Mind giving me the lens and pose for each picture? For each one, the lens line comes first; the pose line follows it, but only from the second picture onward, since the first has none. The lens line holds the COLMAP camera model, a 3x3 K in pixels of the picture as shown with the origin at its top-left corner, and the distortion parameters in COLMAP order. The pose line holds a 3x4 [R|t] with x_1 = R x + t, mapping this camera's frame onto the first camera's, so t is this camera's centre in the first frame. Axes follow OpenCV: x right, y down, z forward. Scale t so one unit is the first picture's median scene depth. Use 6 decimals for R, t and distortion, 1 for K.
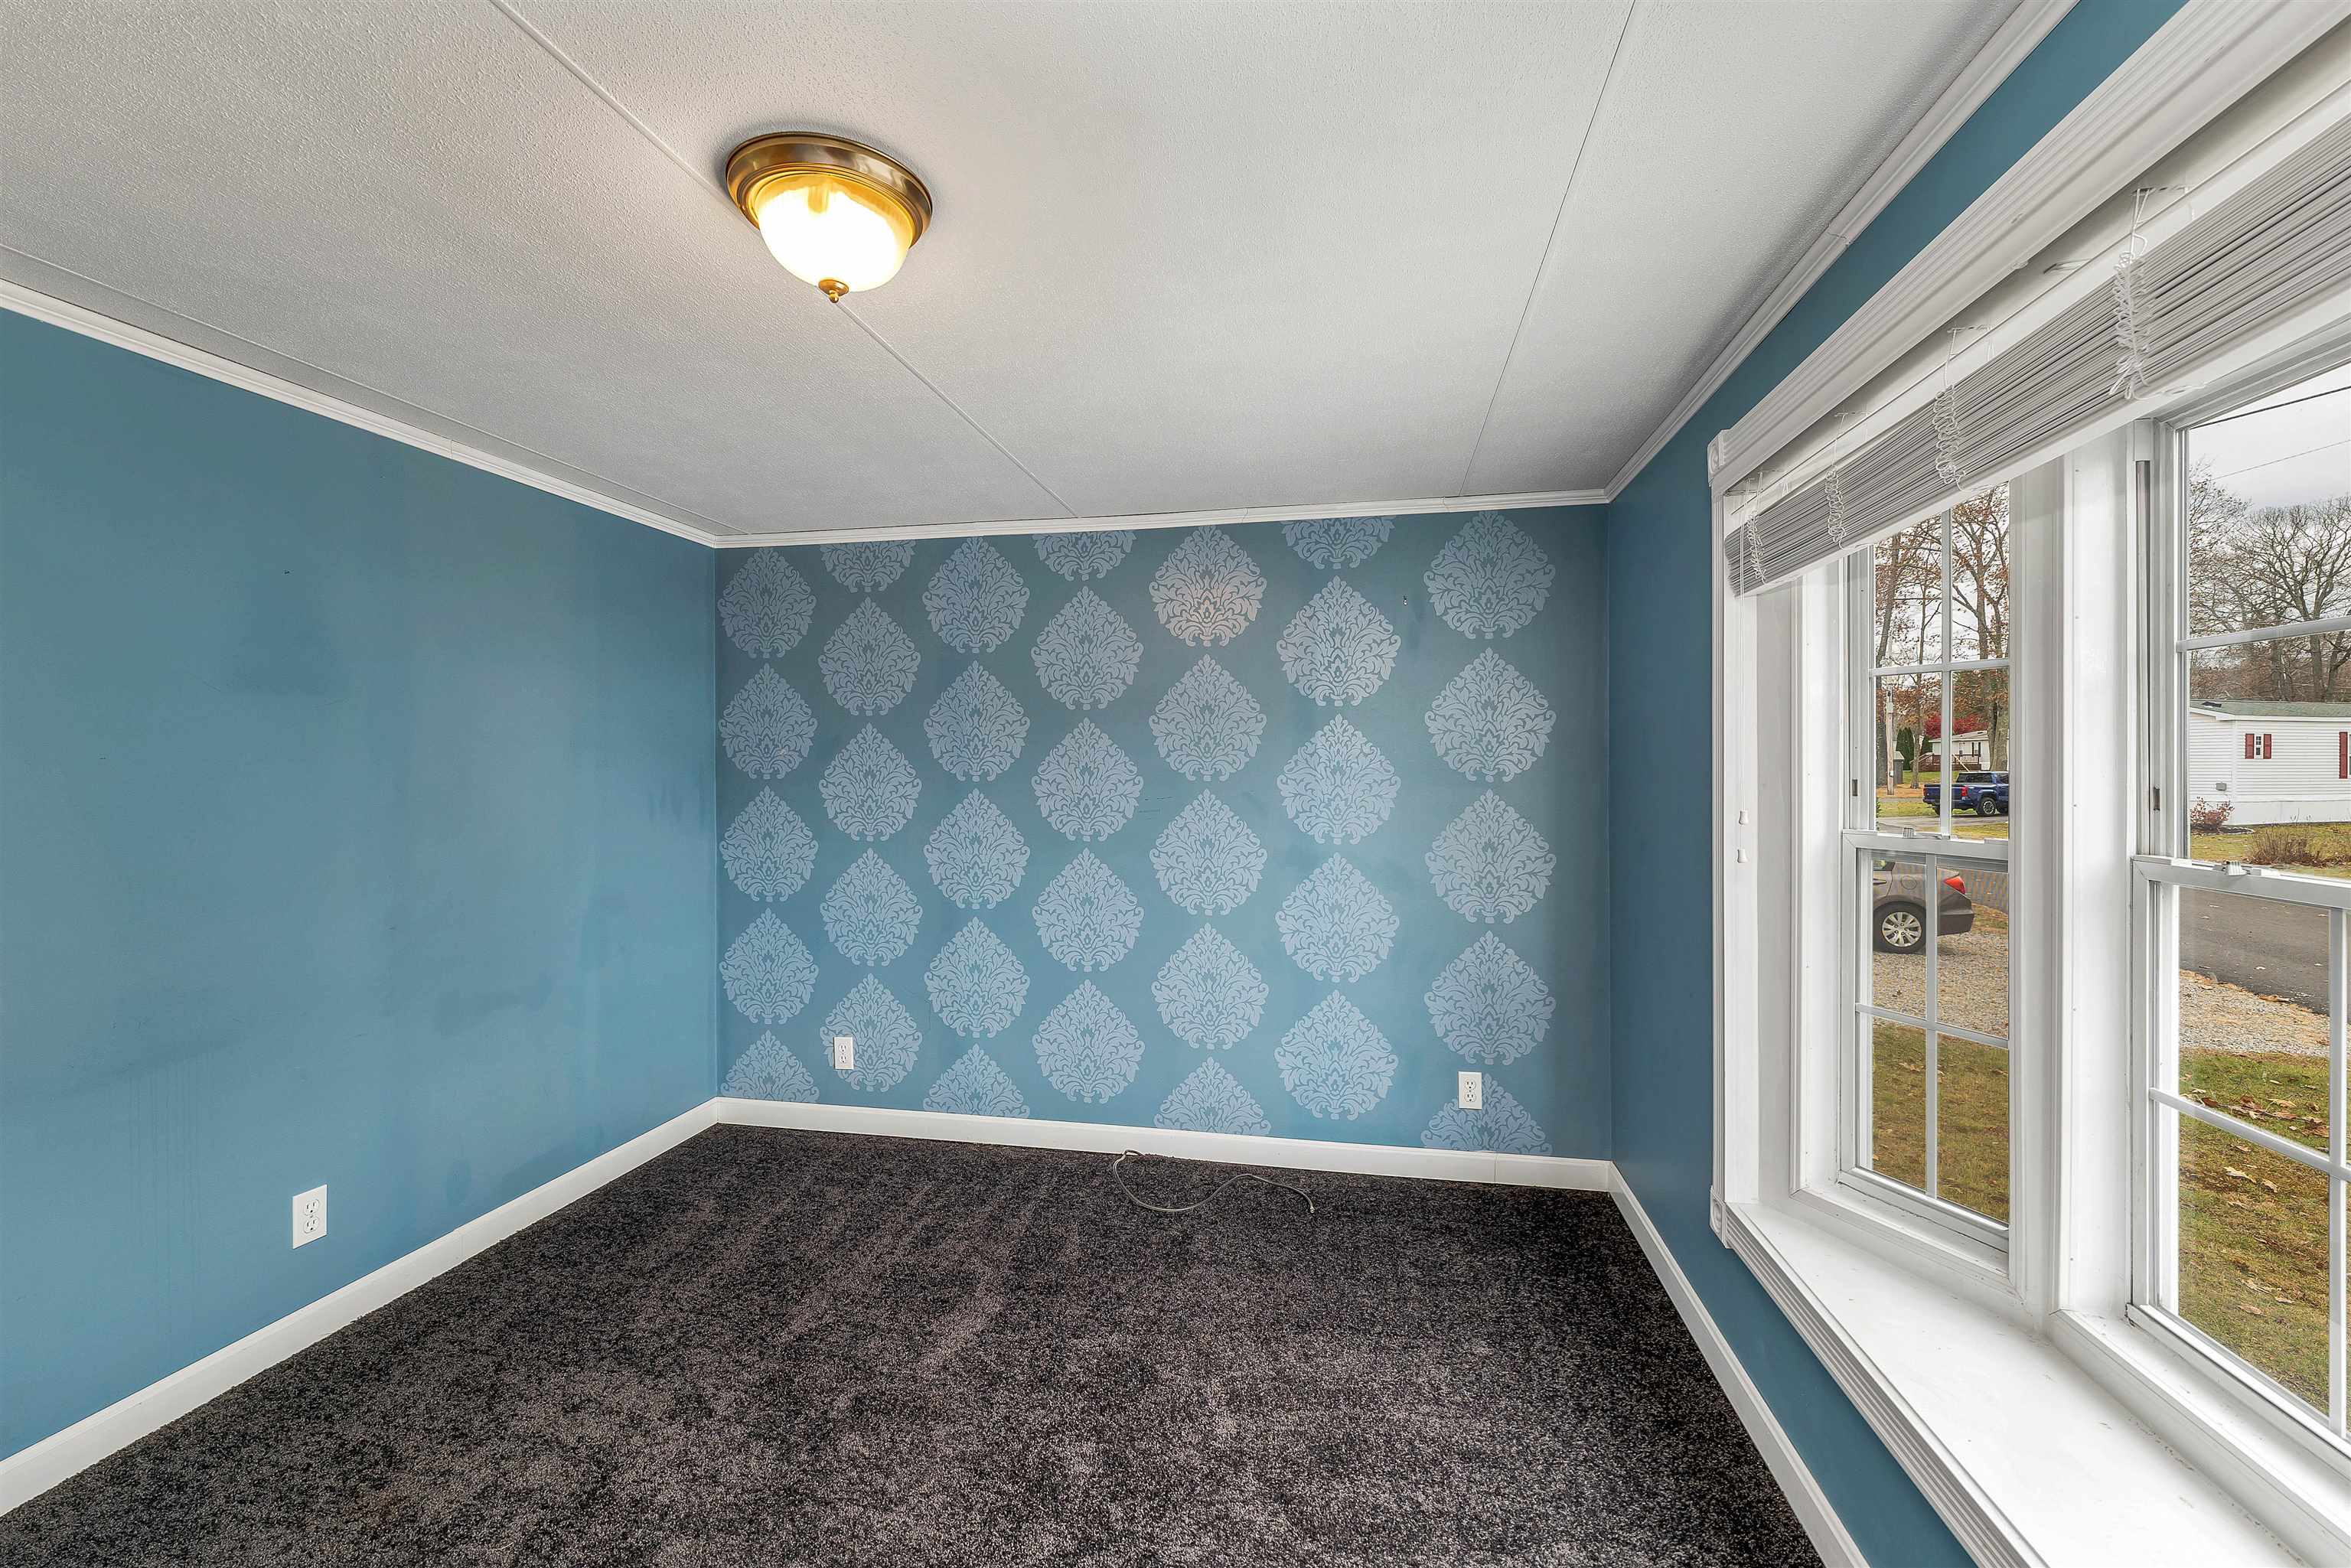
lens RADIAL K [[986.5, 0, 1174.7], [0, 986.5, 774.2], [0, 0, 1]] dist [0.003071, 0.000246]
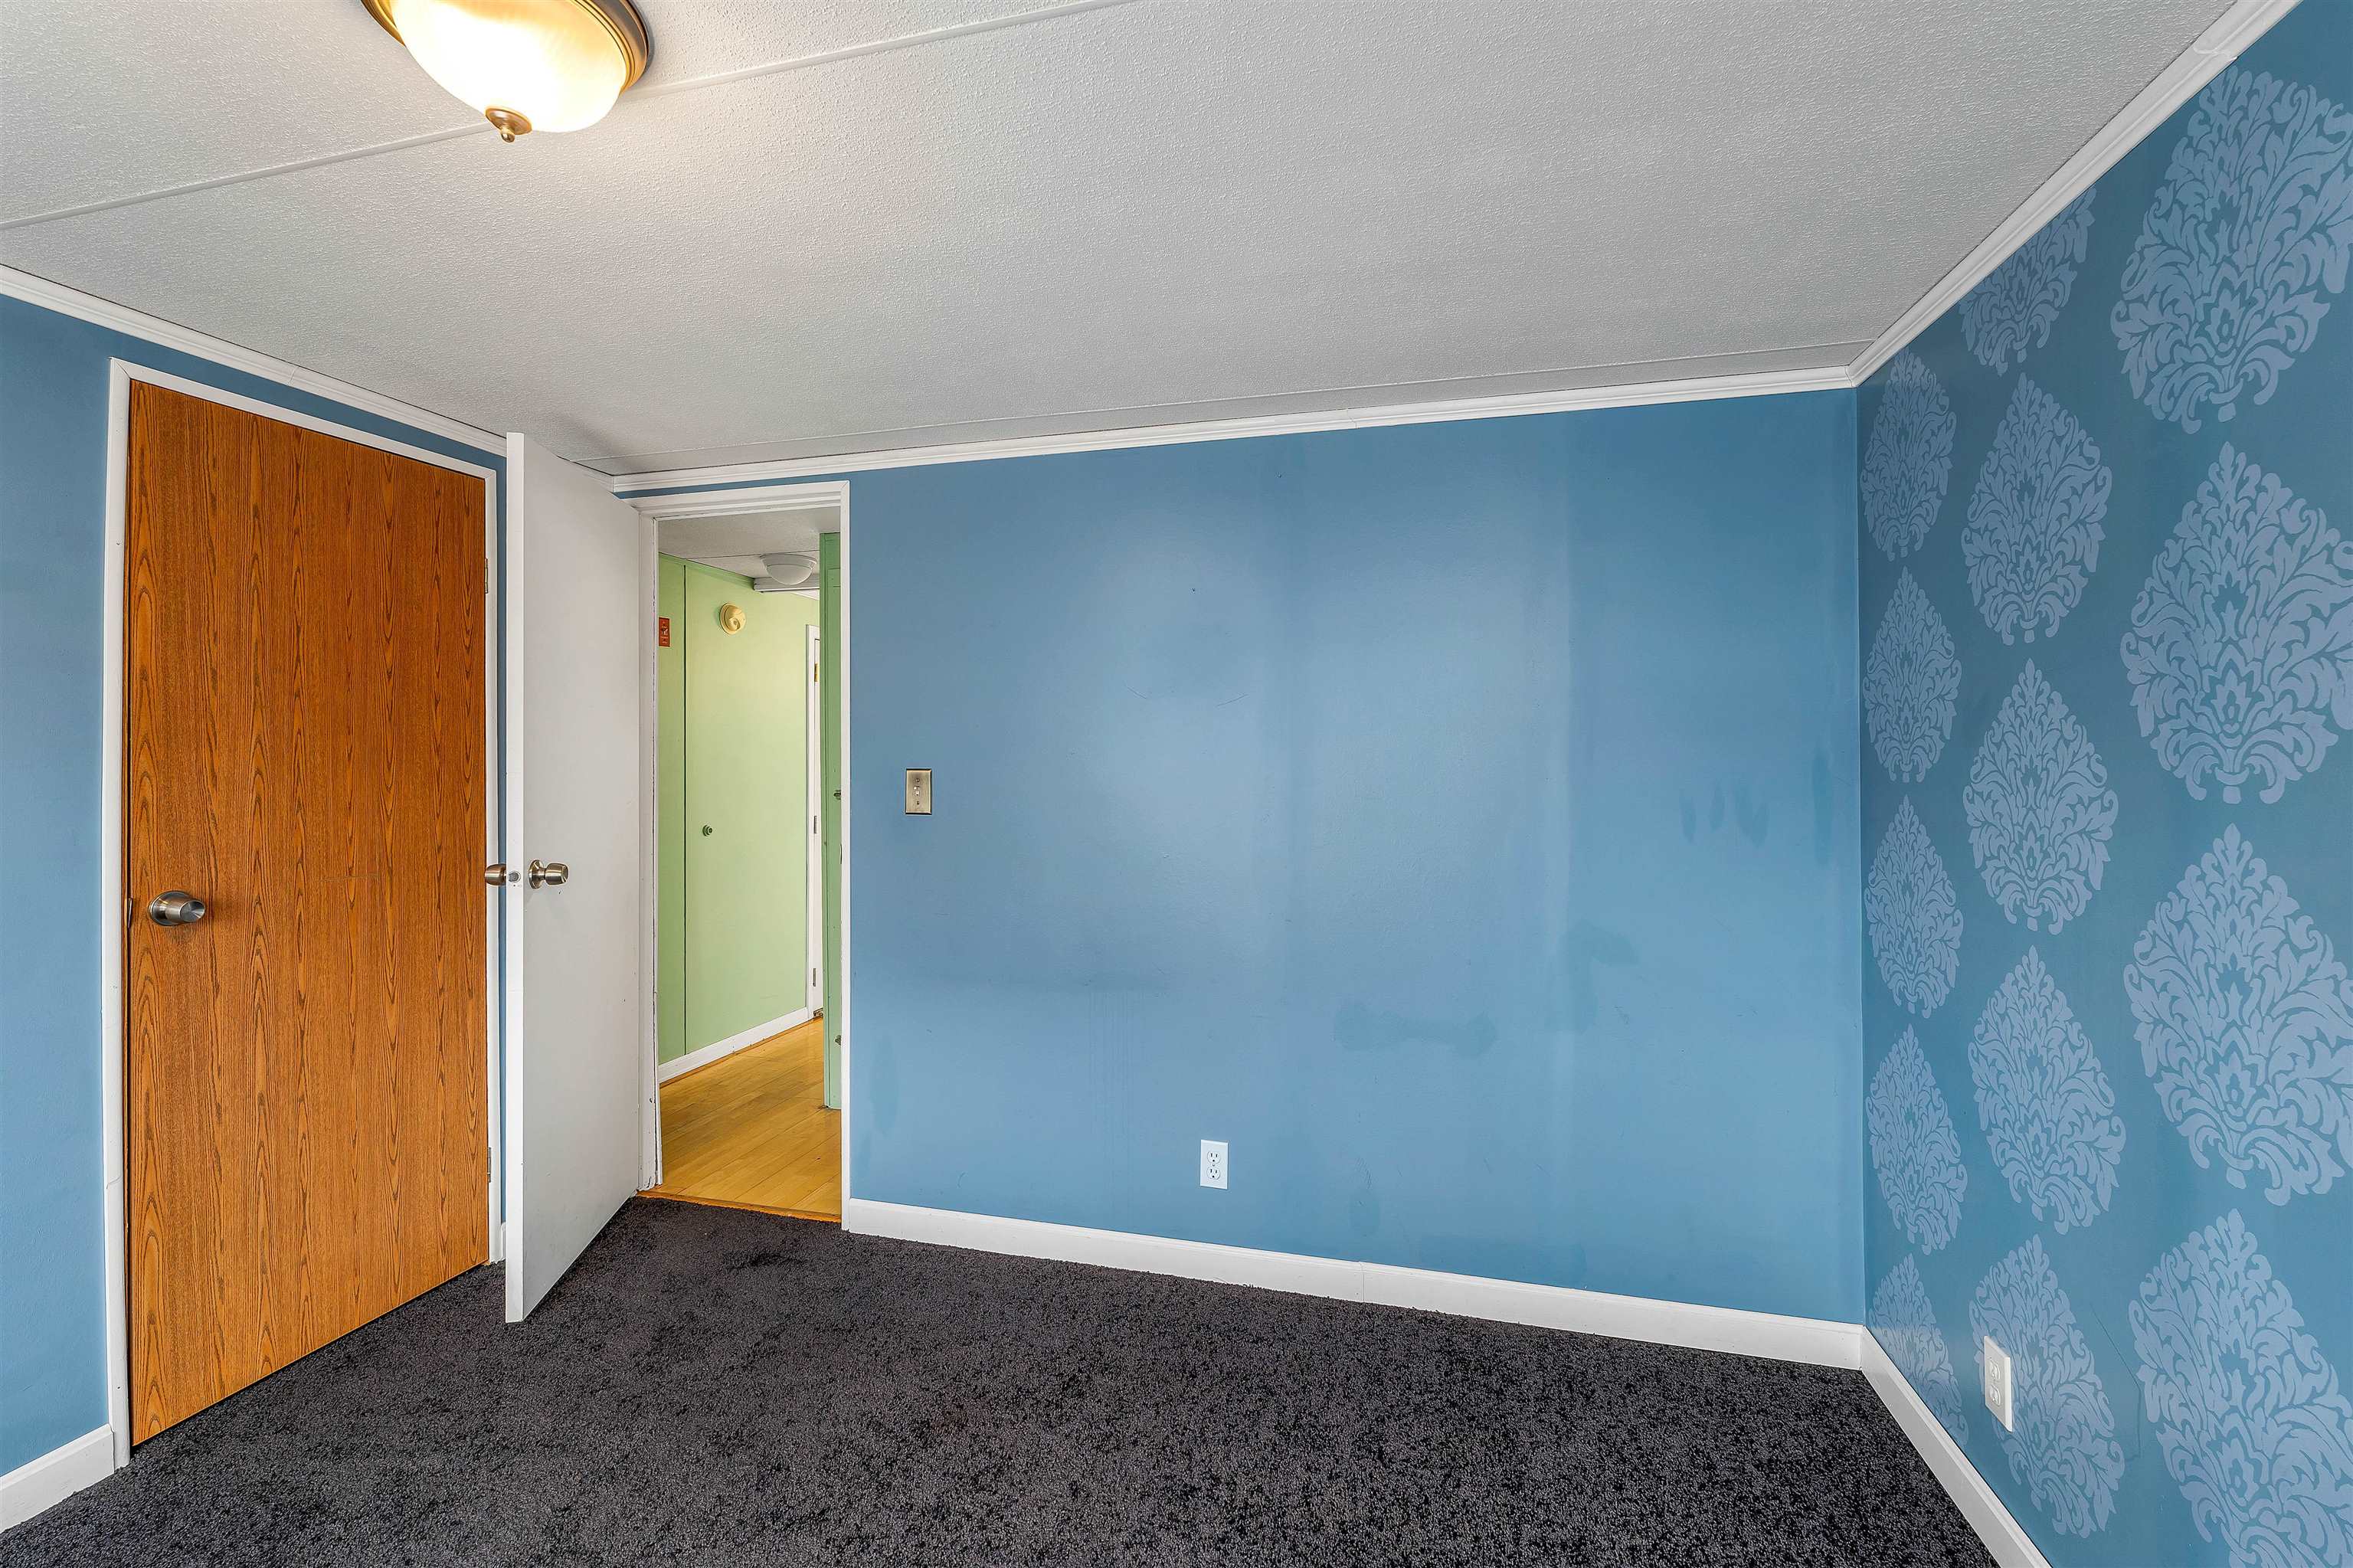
lens RADIAL K [[991.5, 0, 1178.5], [0, 991.5, 746.4], [0, 0, 1]] dist [0.001339, -0.000407]
pose [[-0.067742, -0.010476, -0.997648, 0.157715], [-0.005190, 0.999935, -0.010147, -0.006600], [0.997689, 0.004490, -0.067792, 0.664503]]
